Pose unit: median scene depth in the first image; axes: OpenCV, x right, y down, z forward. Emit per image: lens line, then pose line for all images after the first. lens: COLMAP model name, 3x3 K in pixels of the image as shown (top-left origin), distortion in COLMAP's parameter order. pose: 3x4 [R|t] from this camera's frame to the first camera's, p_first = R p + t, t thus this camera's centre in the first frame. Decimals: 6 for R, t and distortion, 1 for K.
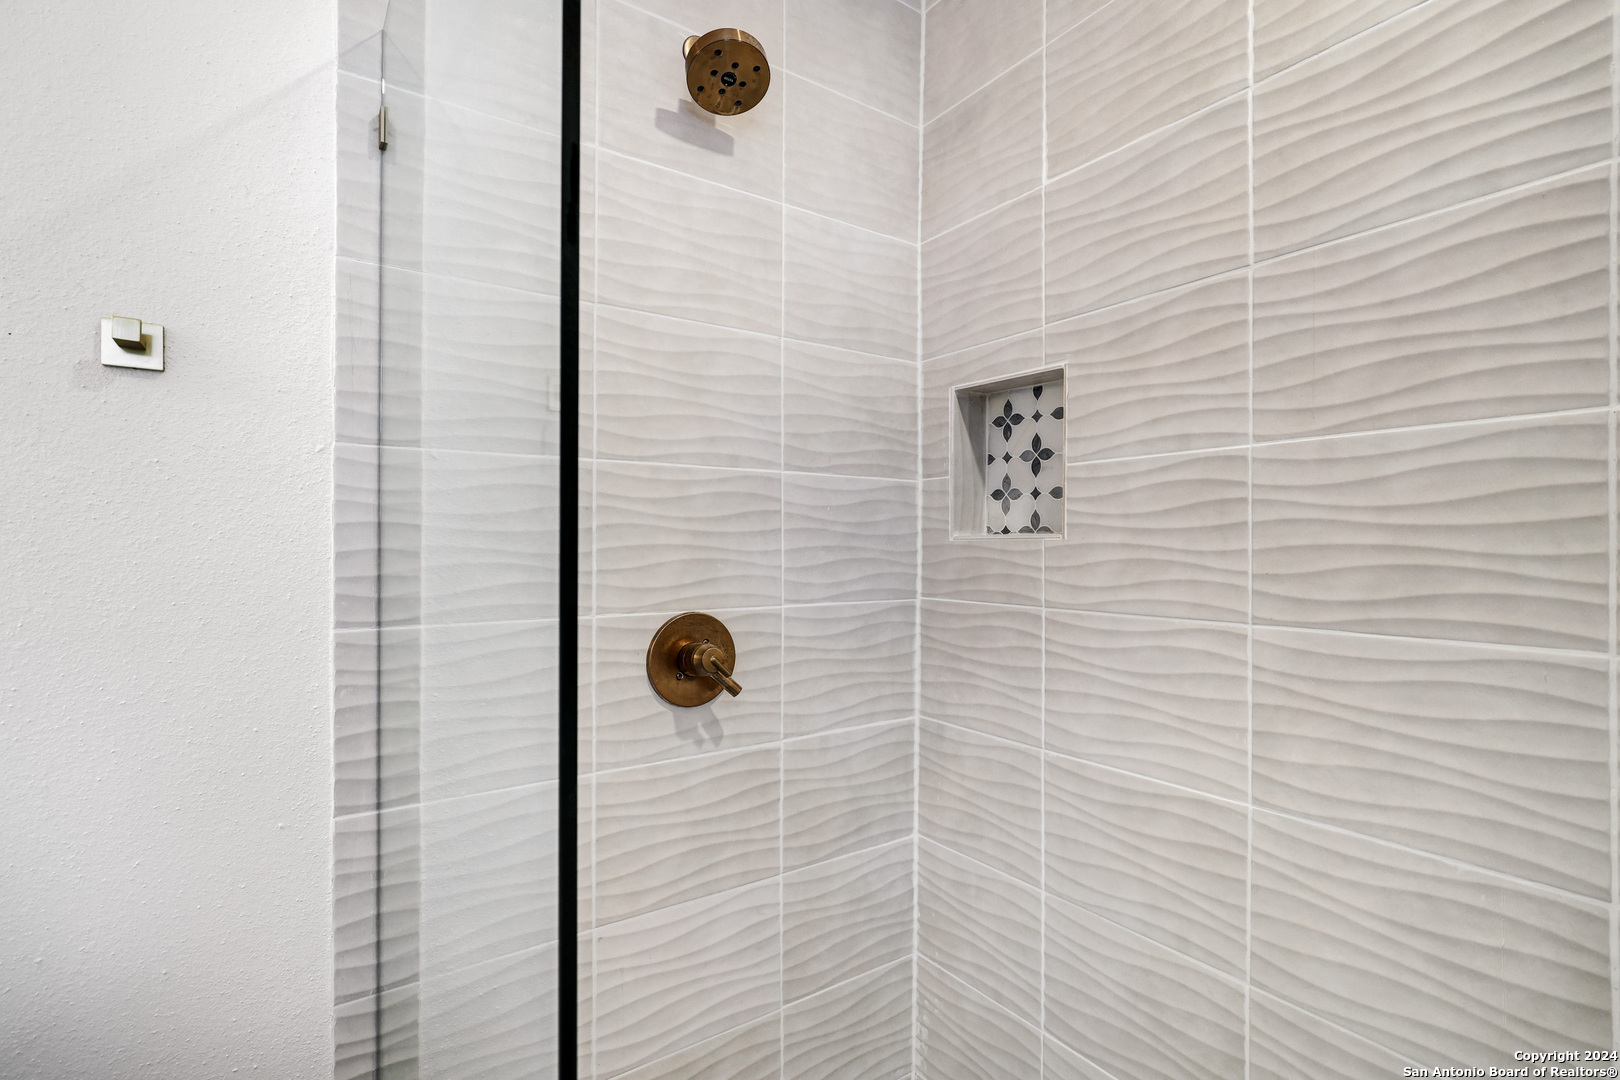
lens RADIAL K [[768.5, 0, 819.3], [0, 768.5, 544.8], [0, 0, 1]] dist [-0.004276, -0.000128]
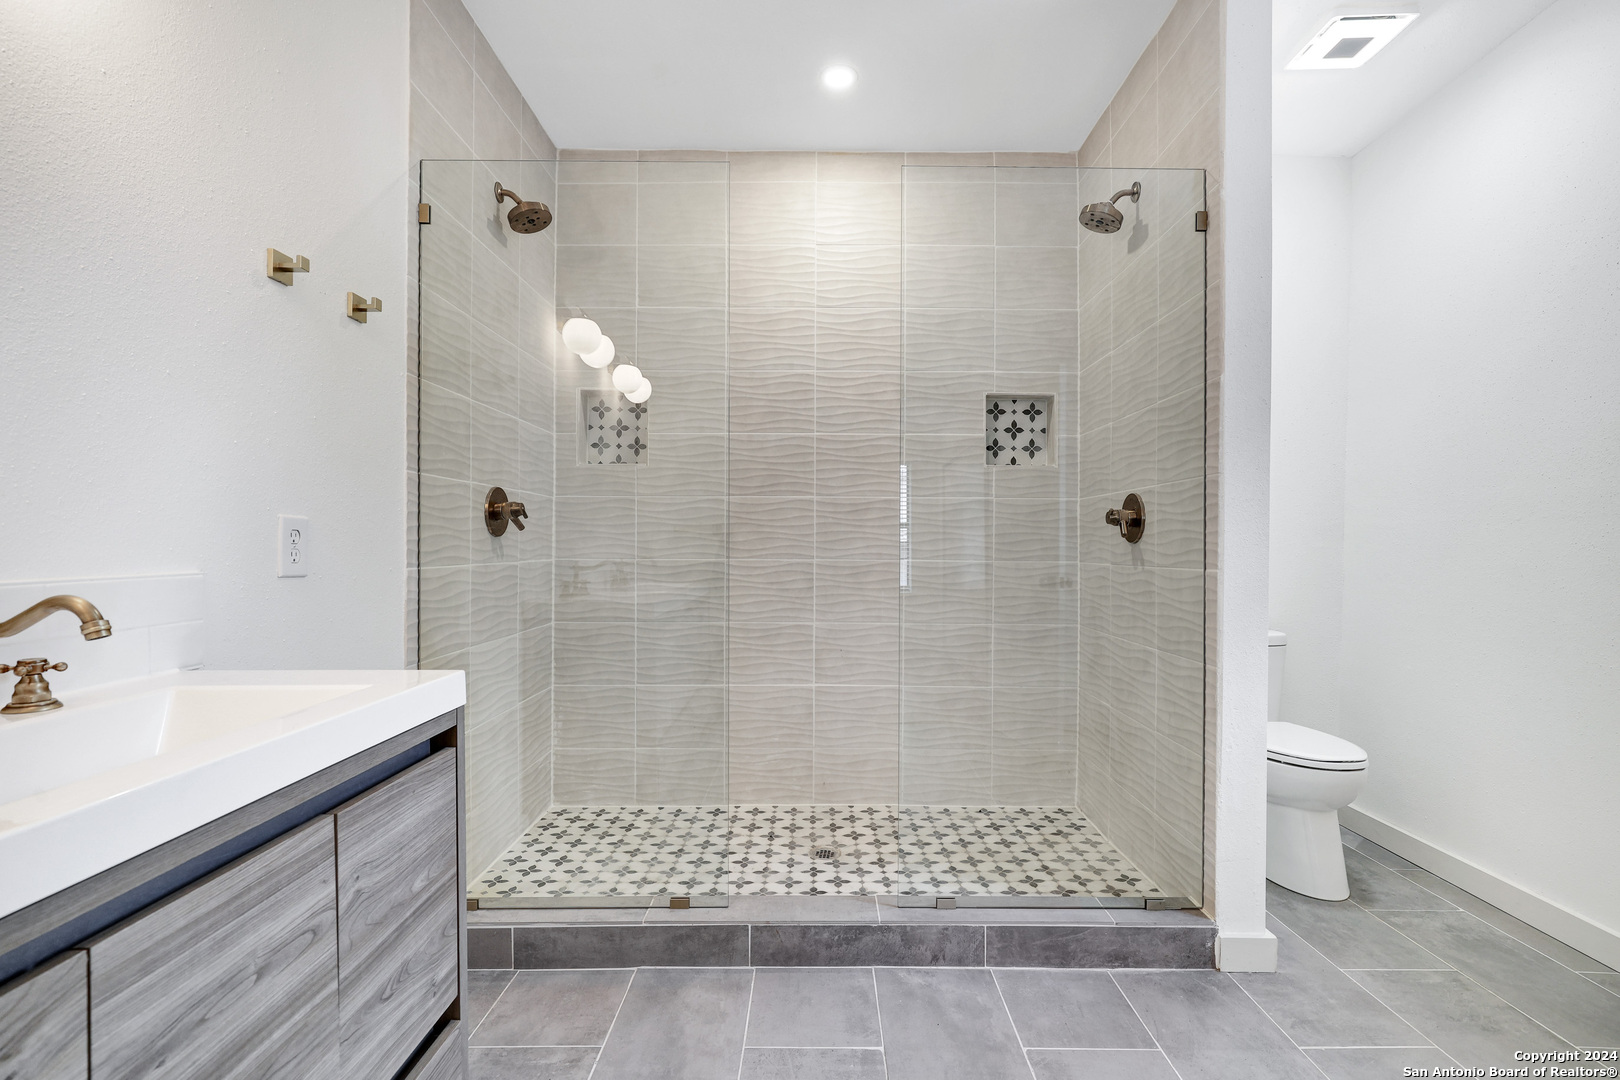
lens RADIAL K [[733.2, 0, 818.6], [0, 733.2, 539.2], [0, 0, 1]] dist [-0.002283, 0.000248]
pose [[0.580739, 0.005210, 0.814073, -1.223248], [-0.004086, 0.999986, -0.003485, 0.228419], [-0.814079, -0.001303, 0.580752, -0.726107]]
